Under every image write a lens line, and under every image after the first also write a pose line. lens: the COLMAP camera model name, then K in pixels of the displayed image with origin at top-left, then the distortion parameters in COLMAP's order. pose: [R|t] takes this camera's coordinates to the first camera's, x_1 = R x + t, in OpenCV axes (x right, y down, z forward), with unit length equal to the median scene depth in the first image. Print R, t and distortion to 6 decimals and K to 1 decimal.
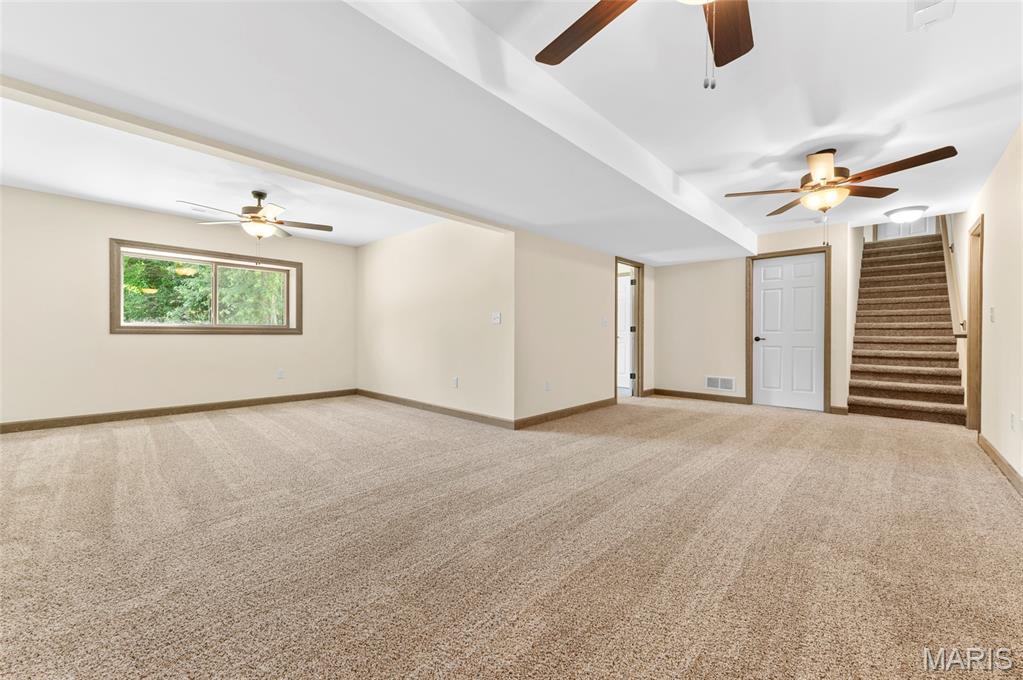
lens RADIAL K [[408.2, 0, 511.1], [0, 408.2, 337.3], [0, 0, 1]] dist [0.003541, -0.000421]
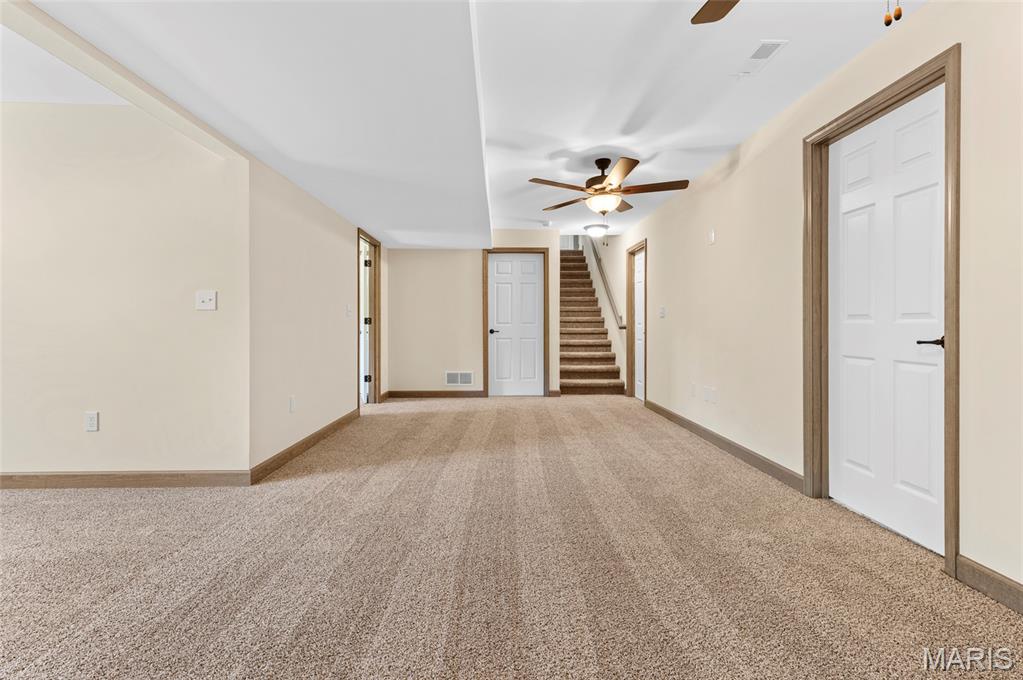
lens RADIAL K [[445.9, 0, 531.5], [0, 445.9, 324.6], [0, 0, 1]] dist [-0.001120, -0.000256]
pose [[0.703349, 0.000604, 0.710845, -0.125643], [0.008700, 0.999917, -0.009458, -0.001824], [-0.710792, 0.012837, 0.703285, 0.171718]]
